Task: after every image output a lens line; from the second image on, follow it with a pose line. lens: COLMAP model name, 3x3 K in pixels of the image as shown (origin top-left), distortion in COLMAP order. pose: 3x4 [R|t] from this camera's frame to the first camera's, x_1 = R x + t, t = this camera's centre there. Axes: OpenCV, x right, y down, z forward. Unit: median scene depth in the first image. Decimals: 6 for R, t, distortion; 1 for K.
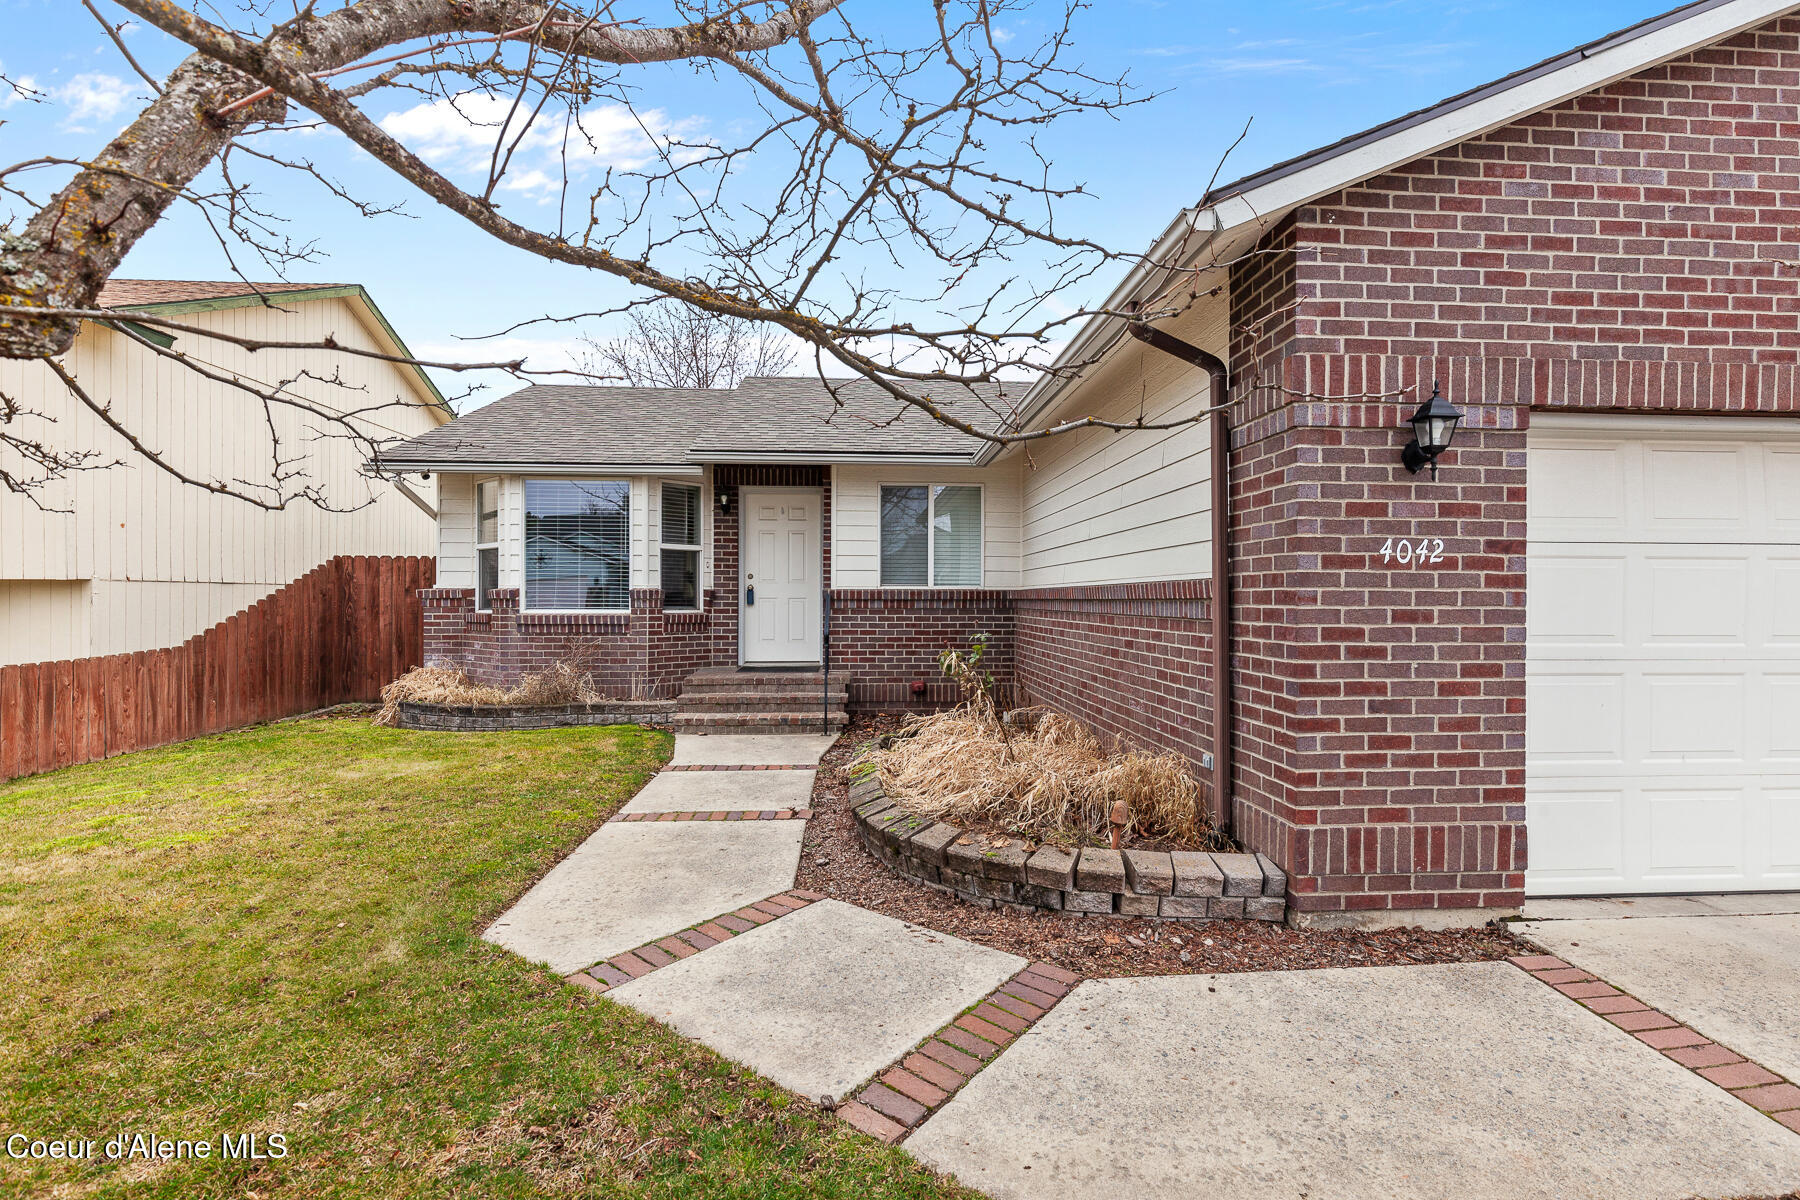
lens RADIAL K [[840.8, 0, 897.3], [0, 840.8, 595.6], [0, 0, 1]] dist [-0.003655, 0.000351]
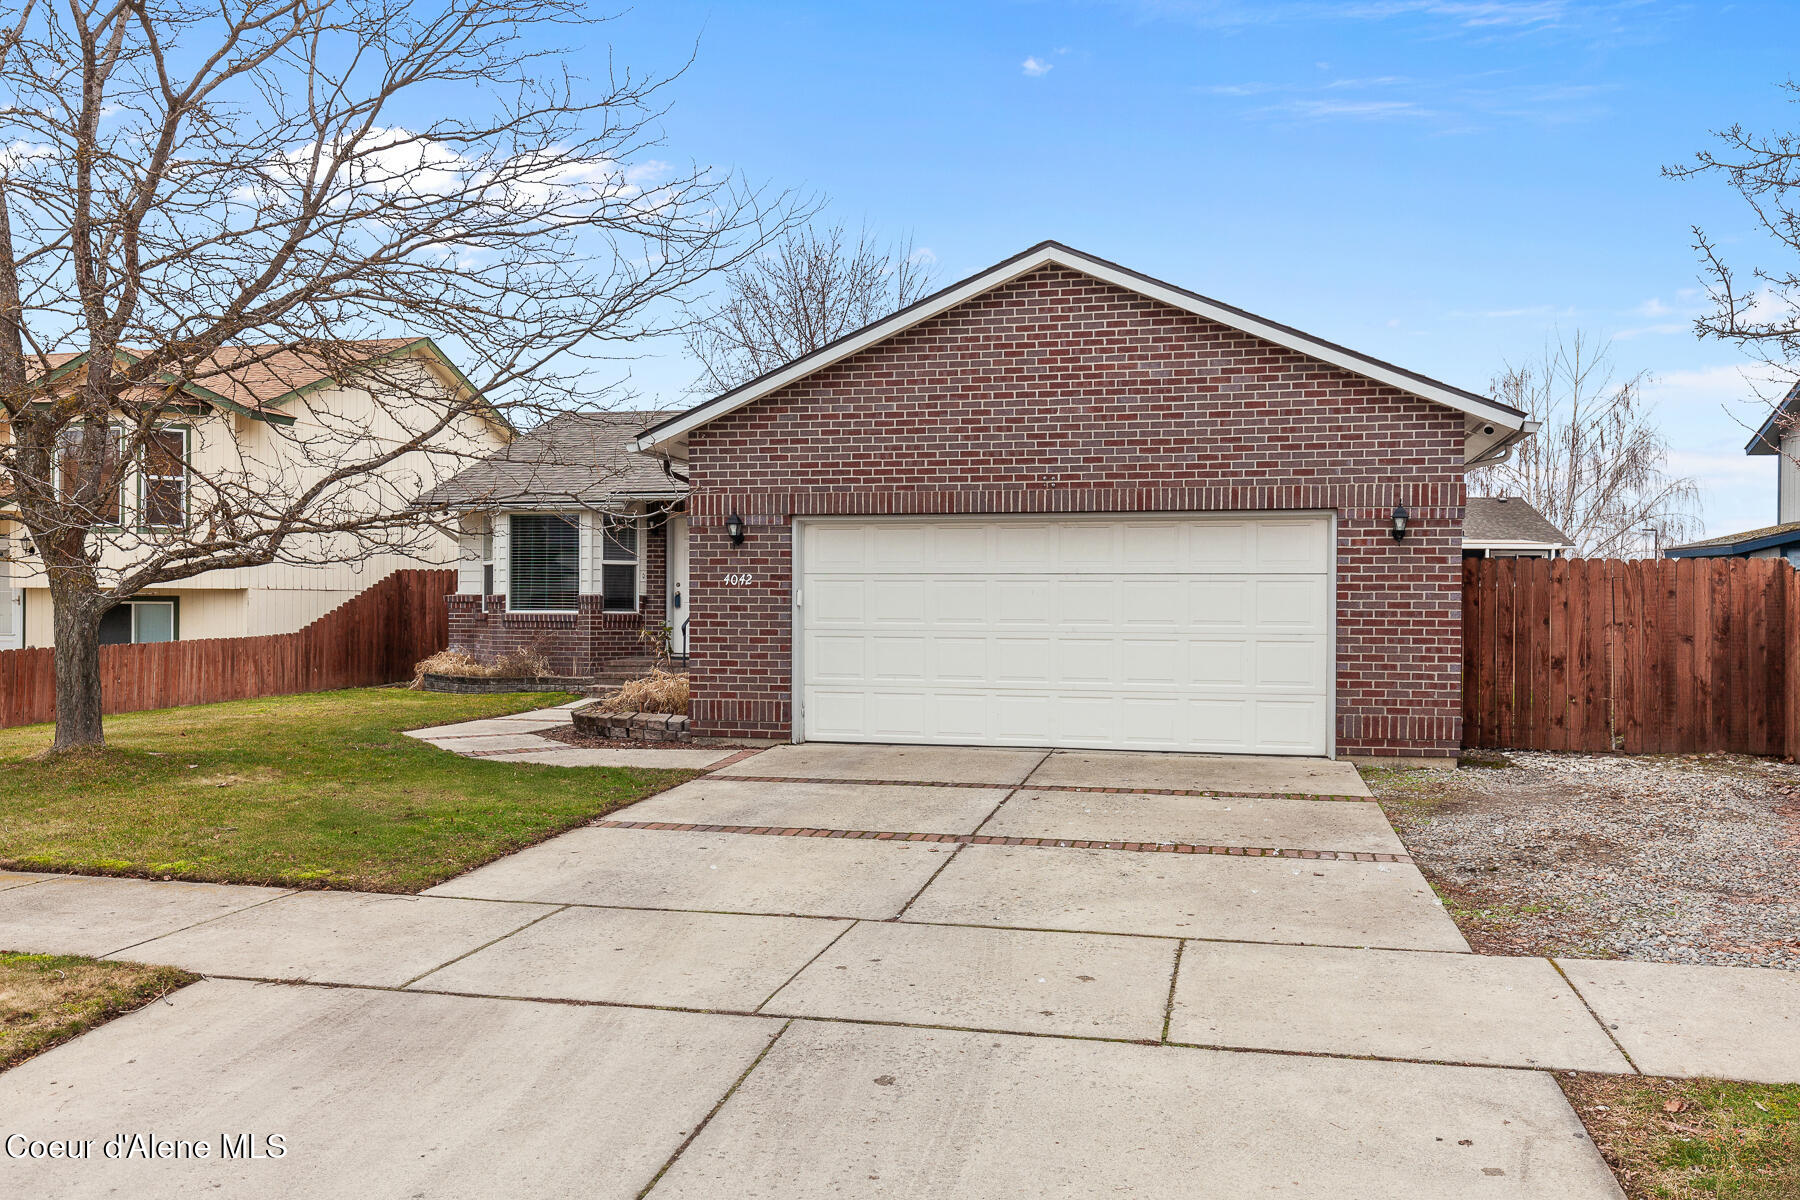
lens RADIAL K [[1381.4, 0, 904.2], [0, 1381.4, 600.0], [0, 0, 1]] dist [0.001950, 0.000210]
pose [[0.954729, 0.001039, -0.297475, 2.113280], [-0.001639, 0.999997, -0.001769, 0.008313], [0.297472, 0.002177, 0.954728, -2.393291]]
